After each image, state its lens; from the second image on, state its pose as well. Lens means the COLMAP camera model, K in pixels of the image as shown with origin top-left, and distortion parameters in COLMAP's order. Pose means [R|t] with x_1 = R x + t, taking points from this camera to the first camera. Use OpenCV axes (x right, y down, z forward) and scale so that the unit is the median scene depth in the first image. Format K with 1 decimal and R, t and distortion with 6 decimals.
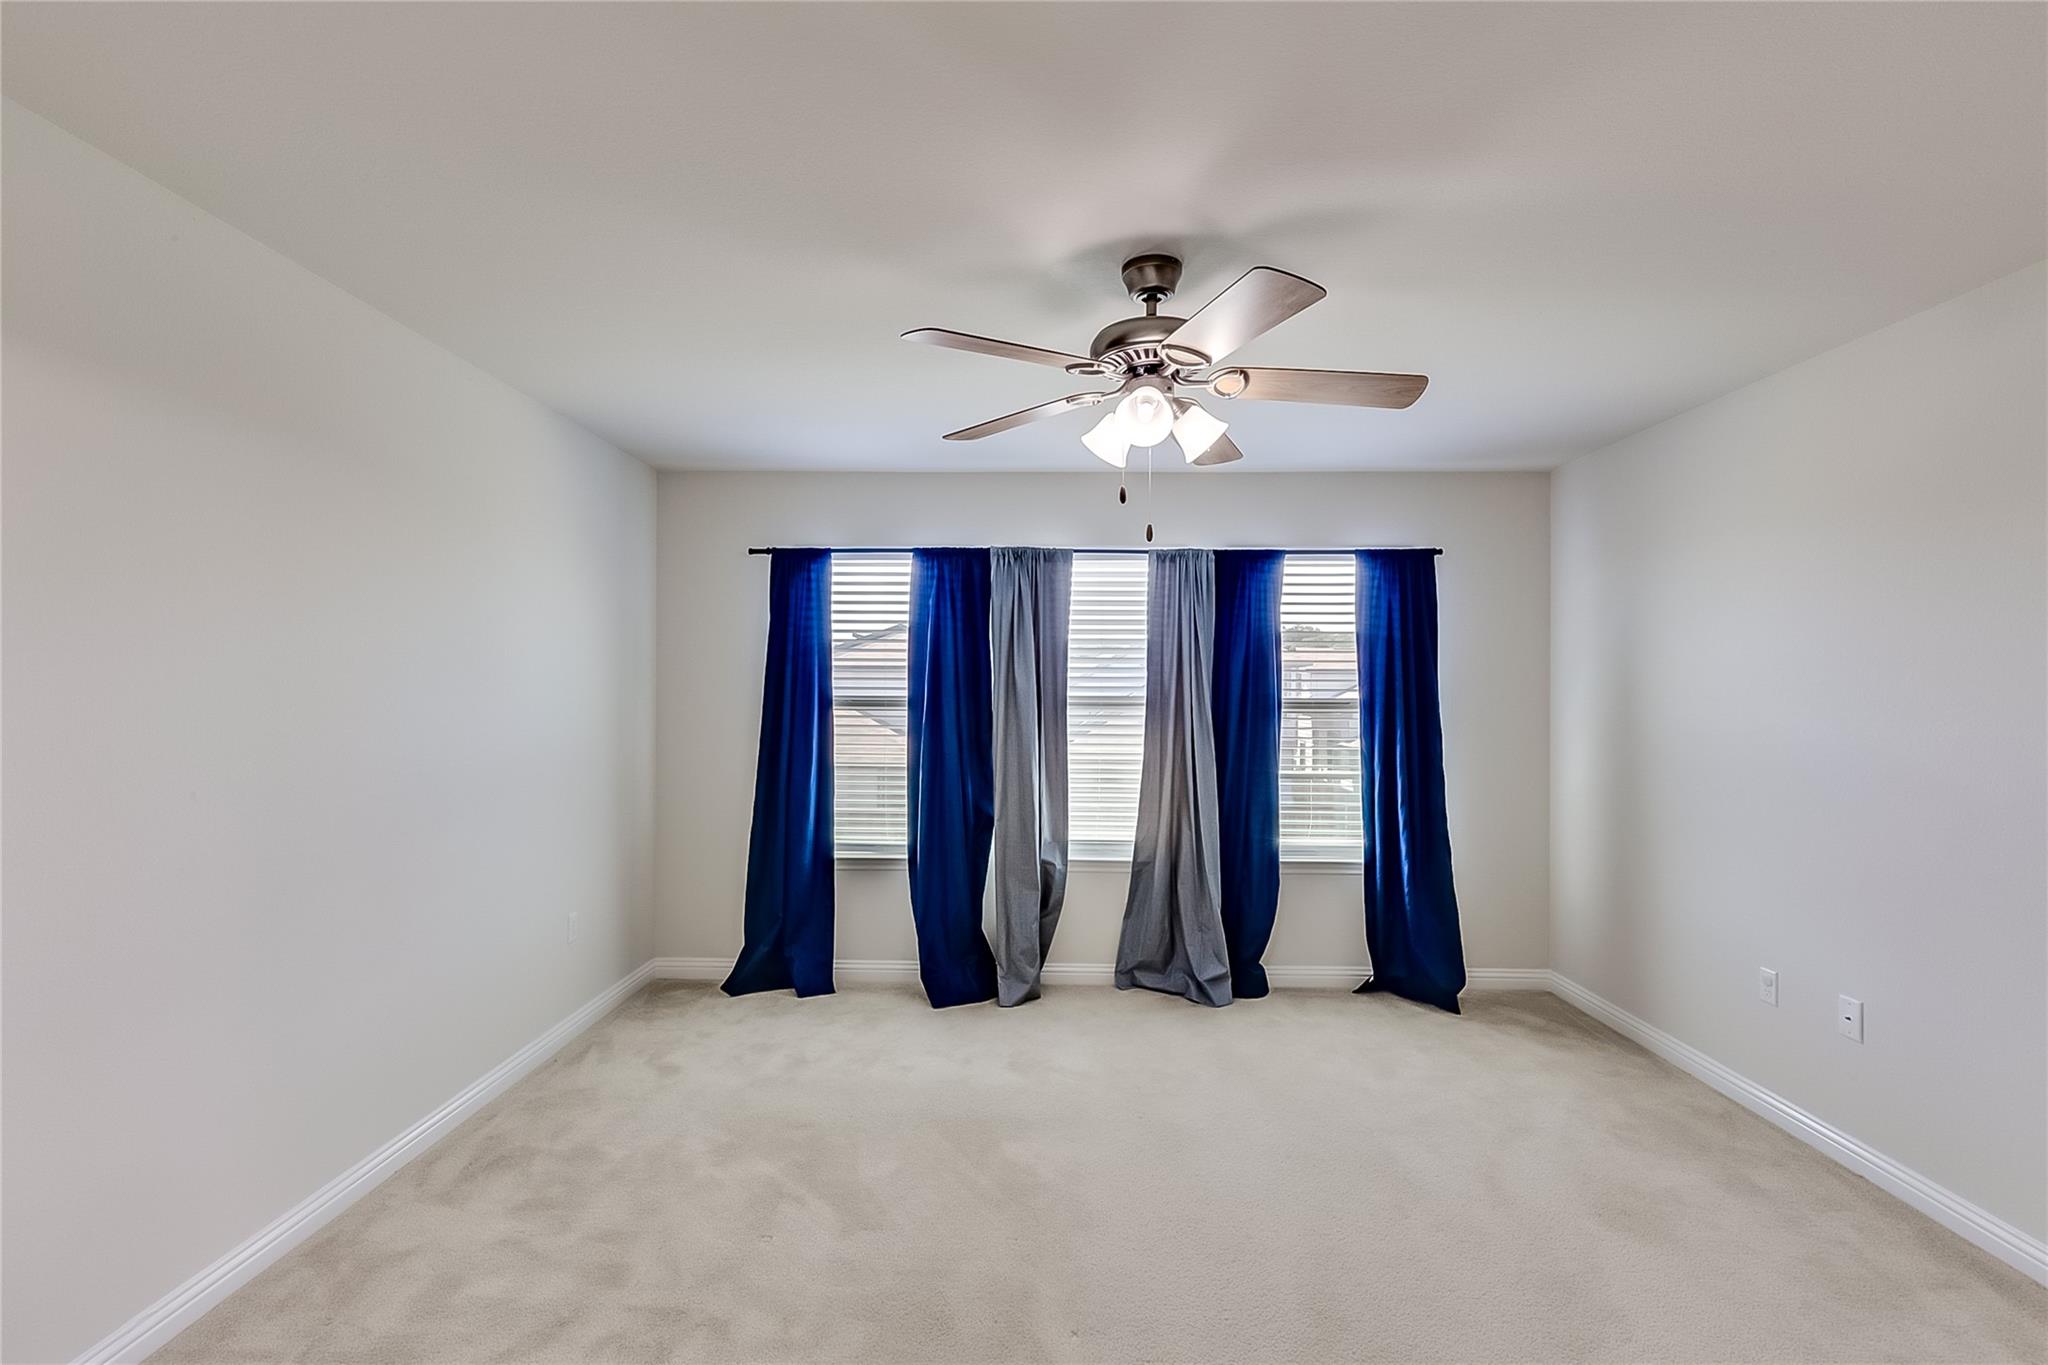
lens RADIAL K [[921.1, 0, 1013.2], [0, 921.1, 684.9], [0, 0, 1]] dist [0.004000, -0.001007]
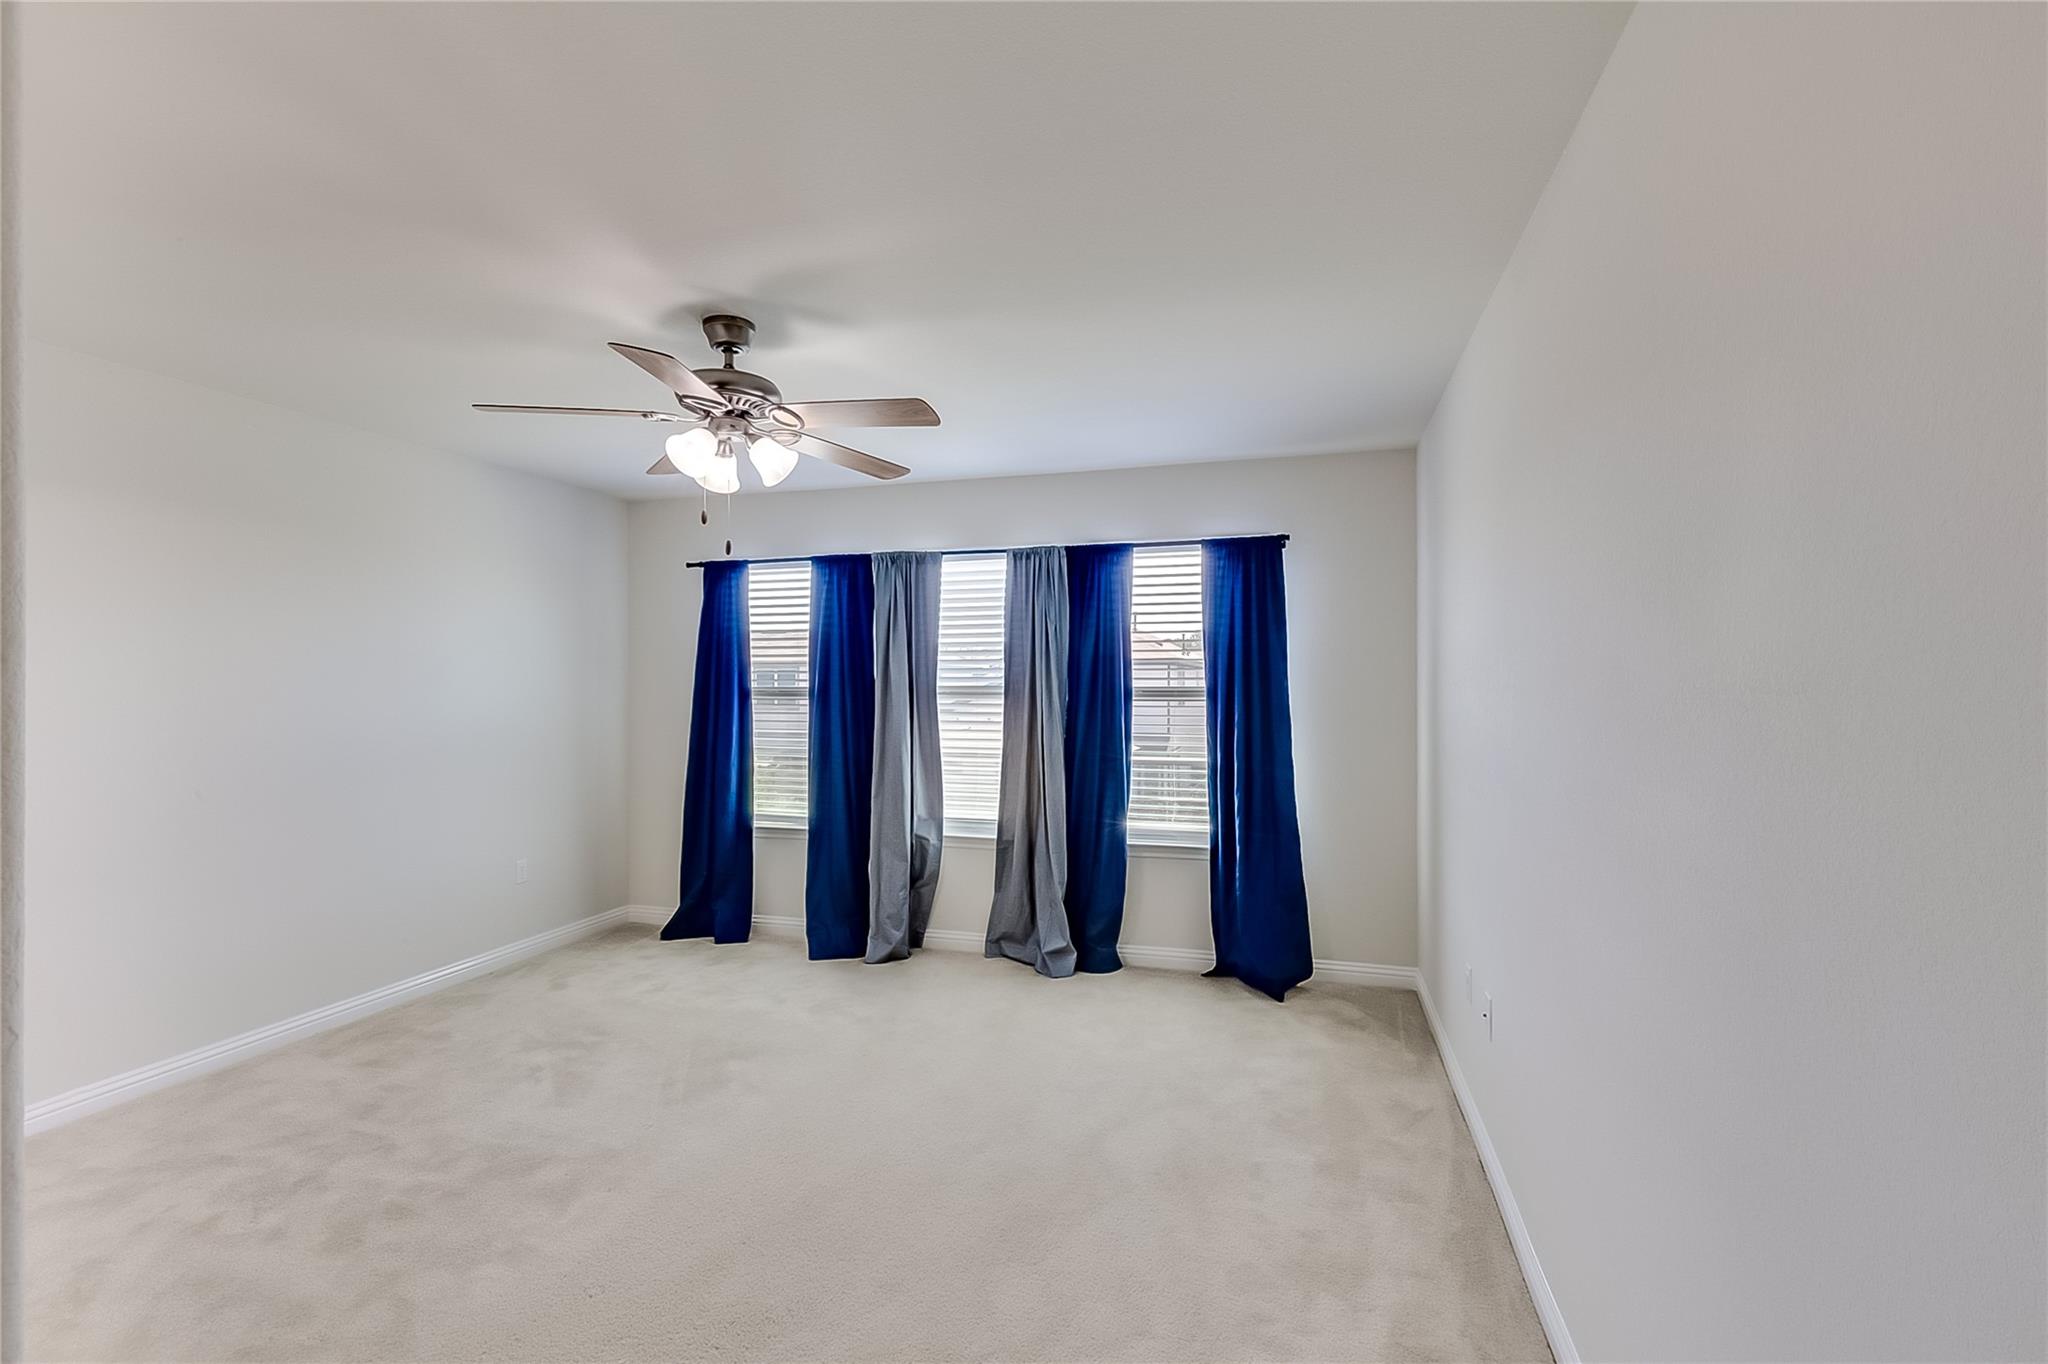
lens RADIAL K [[921.1, 0, 1019.6], [0, 921.1, 685.6], [0, 0, 1]] dist [0.004000, -0.001007]
pose [[0.965193, -0.006317, -0.261463, 0.441780], [0.008403, 0.999941, 0.006861, 0.004878], [0.261404, -0.008820, 0.965189, -0.030703]]
